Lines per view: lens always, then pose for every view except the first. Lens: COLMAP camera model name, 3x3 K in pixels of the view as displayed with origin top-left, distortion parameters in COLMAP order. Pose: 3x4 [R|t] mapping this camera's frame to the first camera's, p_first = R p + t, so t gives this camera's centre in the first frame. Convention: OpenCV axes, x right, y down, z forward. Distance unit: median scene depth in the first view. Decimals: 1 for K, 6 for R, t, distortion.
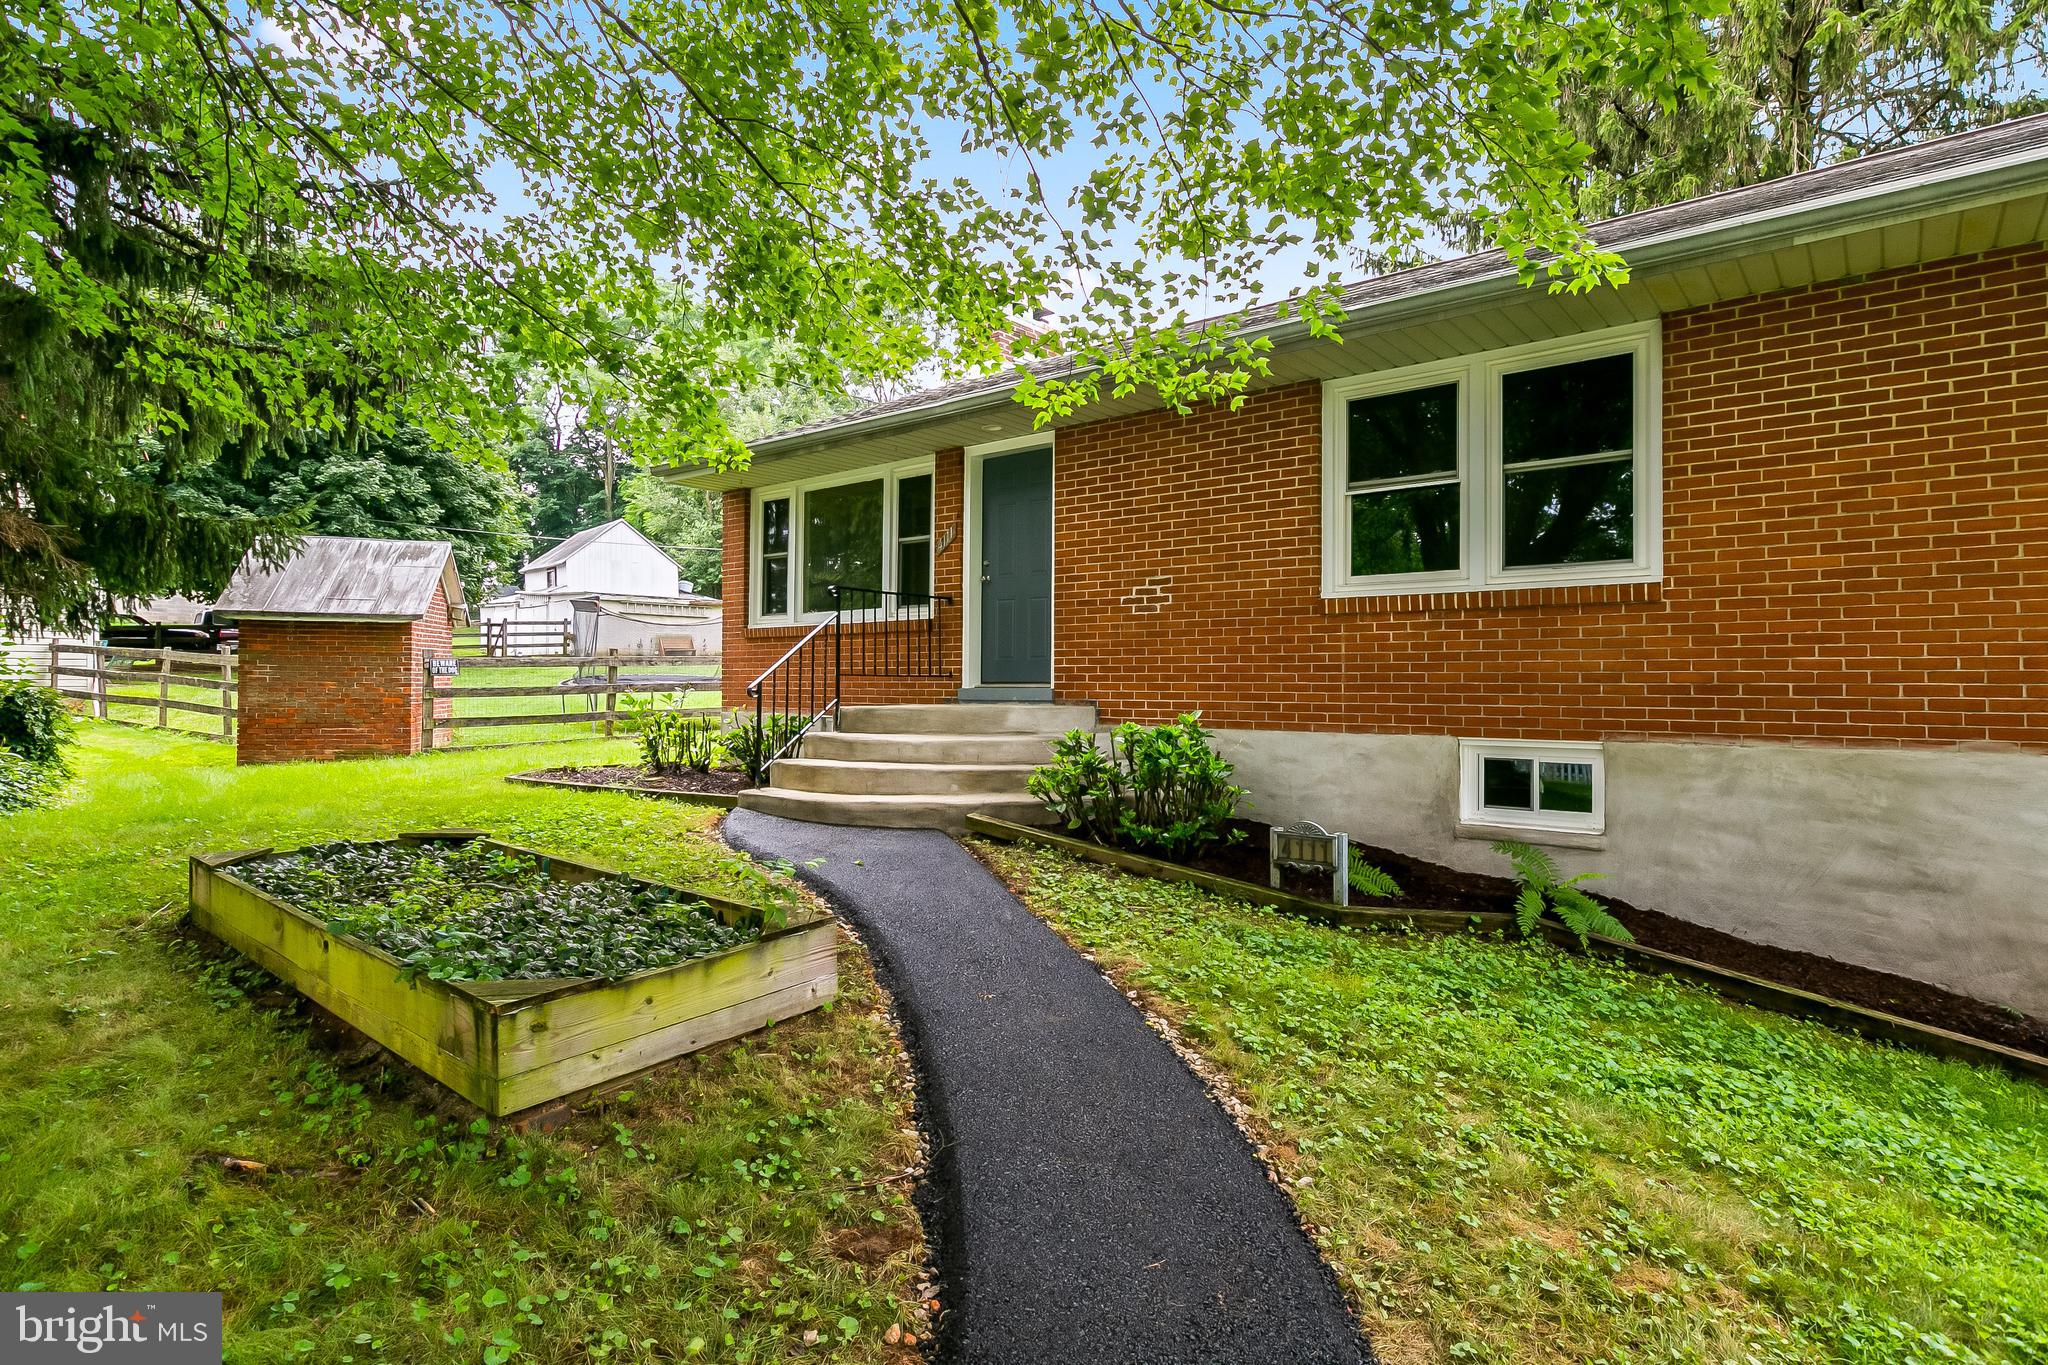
lens RADIAL K [[1074.0, 0, 1024.0], [0, 1074.0, 682.5], [0, 0, 1]] dist [0.000319, -0.000382]
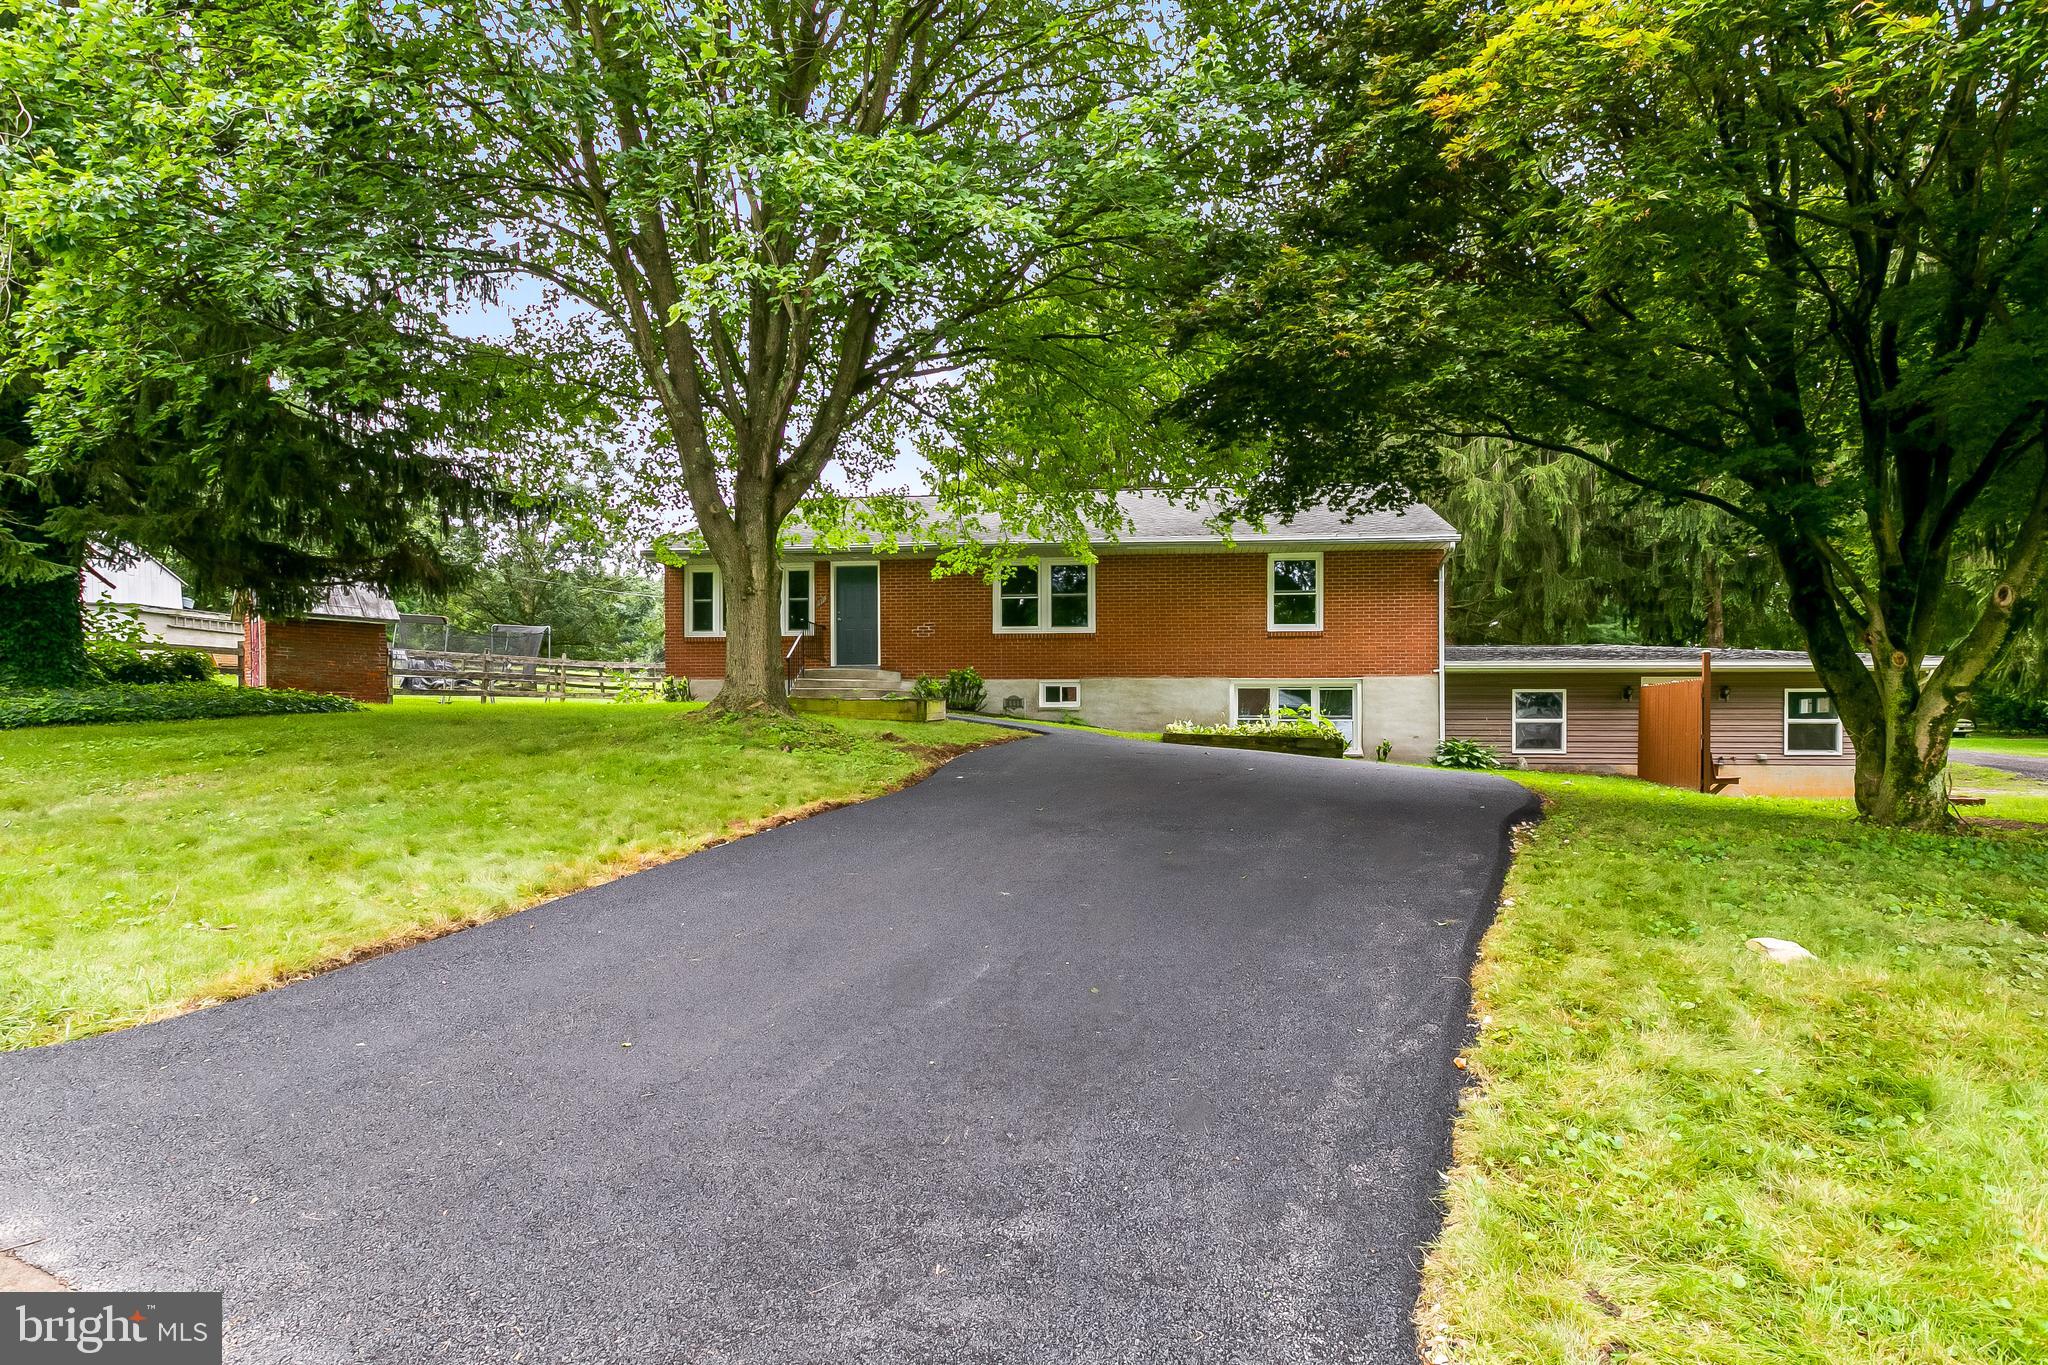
lens RADIAL K [[1039.8, 0, 1013.1], [0, 1039.8, 727.0], [0, 0, 1]] dist [-0.002513, 0.000443]
pose [[0.852456, 0.003216, 0.522789, -0.887882], [-0.001565, 0.999992, -0.003601, 0.143047], [-0.522796, 0.002252, 0.852455, -1.103738]]
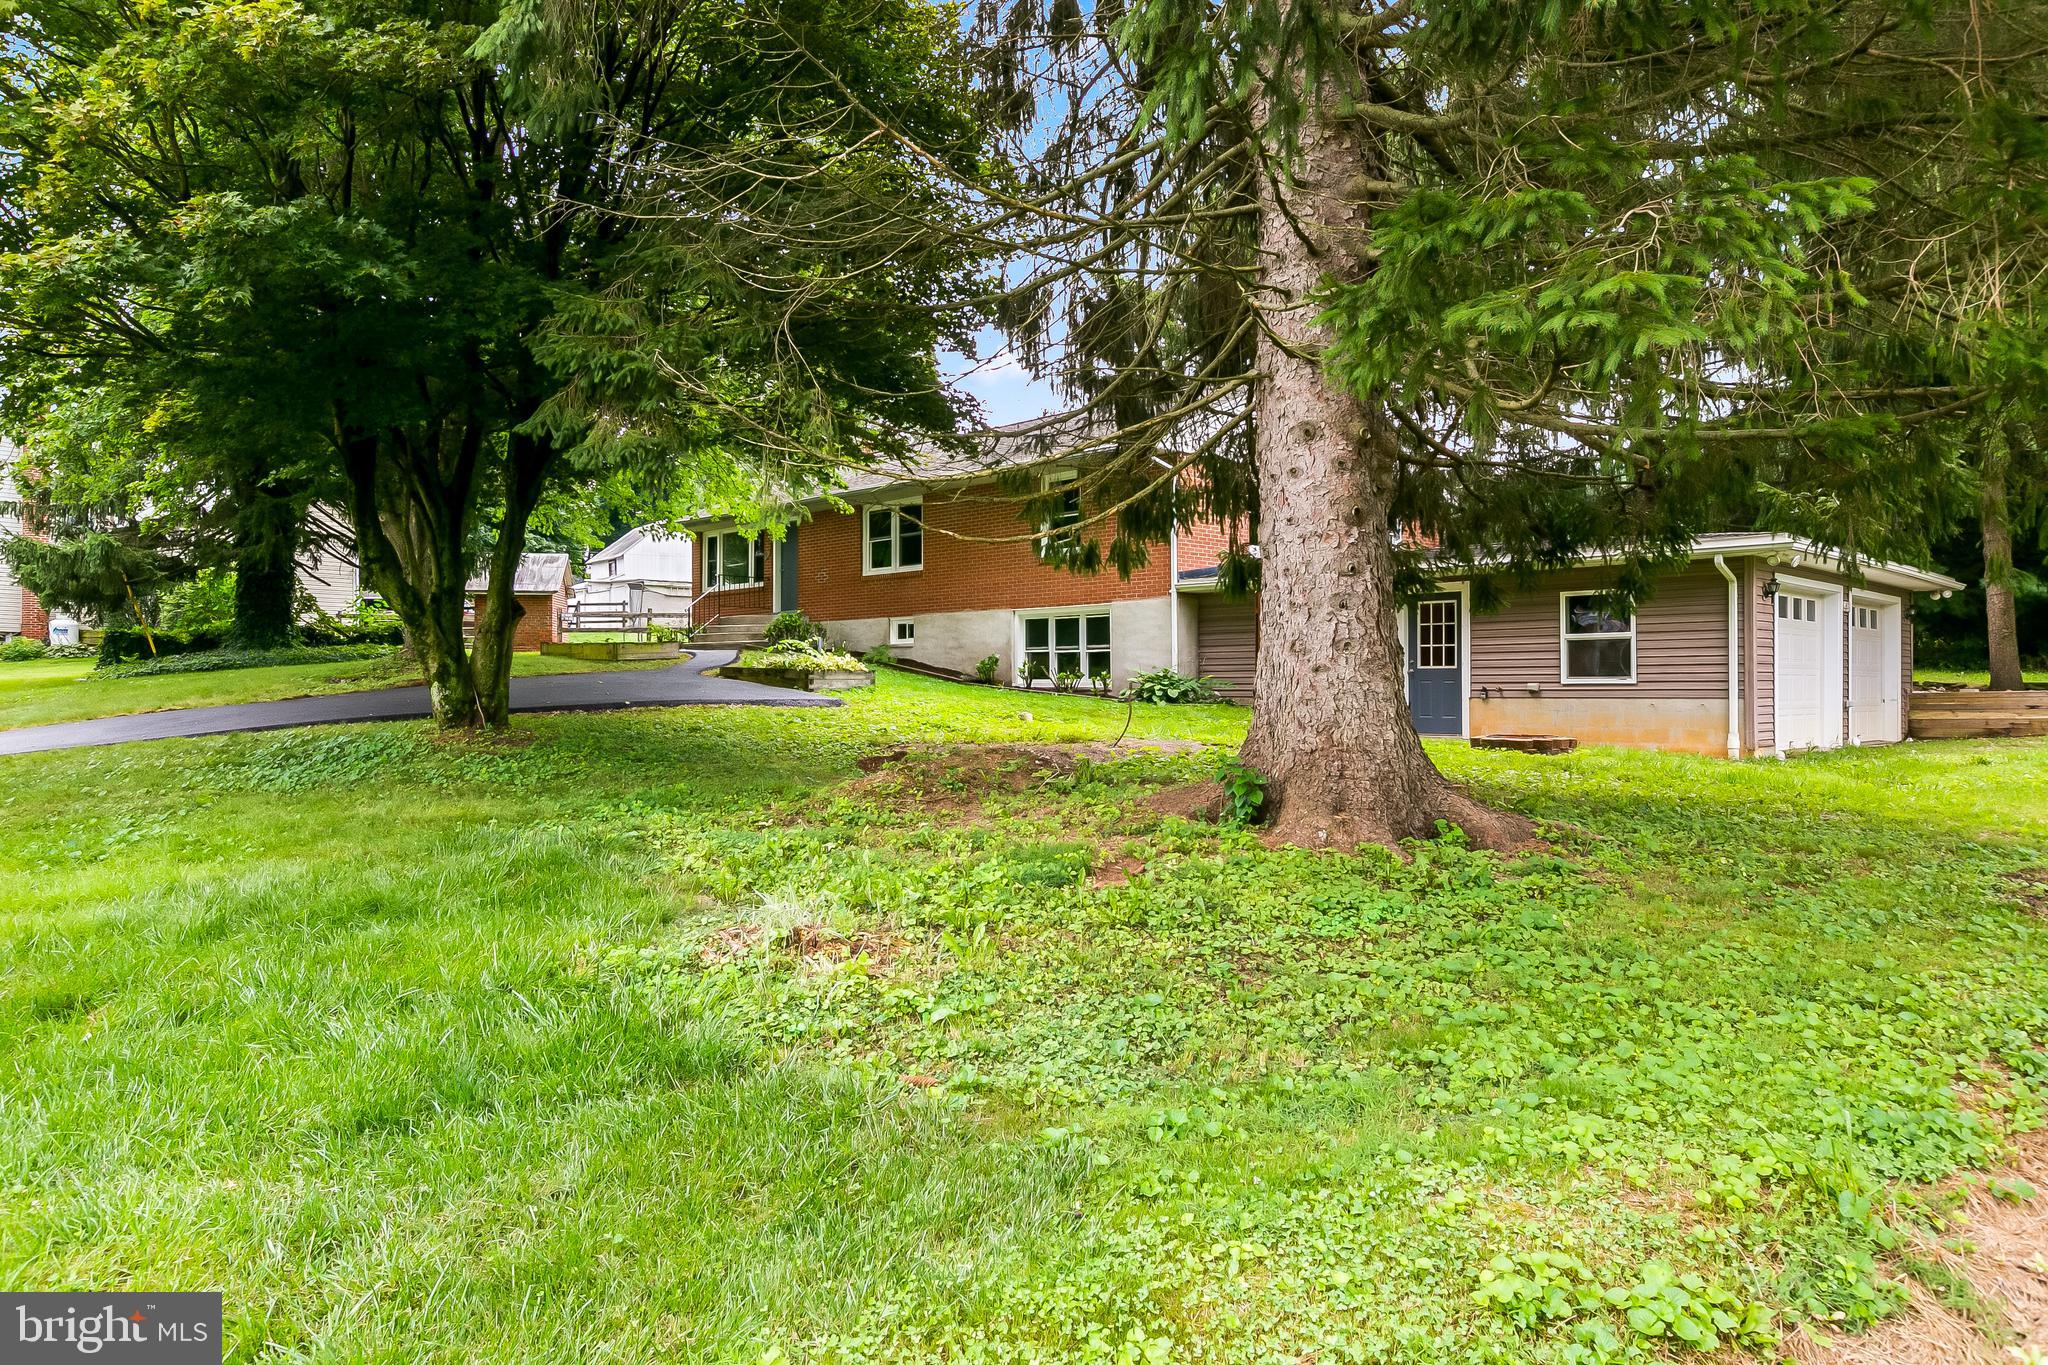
lens RADIAL K [[1268.3, 0, 1024.0], [0, 1268.3, 682.5], [0, 0, 1]] dist [0.004609, 0.000110]
pose [[0.995306, -0.008876, -0.096368, 0.844963], [0.009073, 0.999958, 0.001607, 0.176088], [0.096349, -0.002474, 0.995344, -2.012735]]
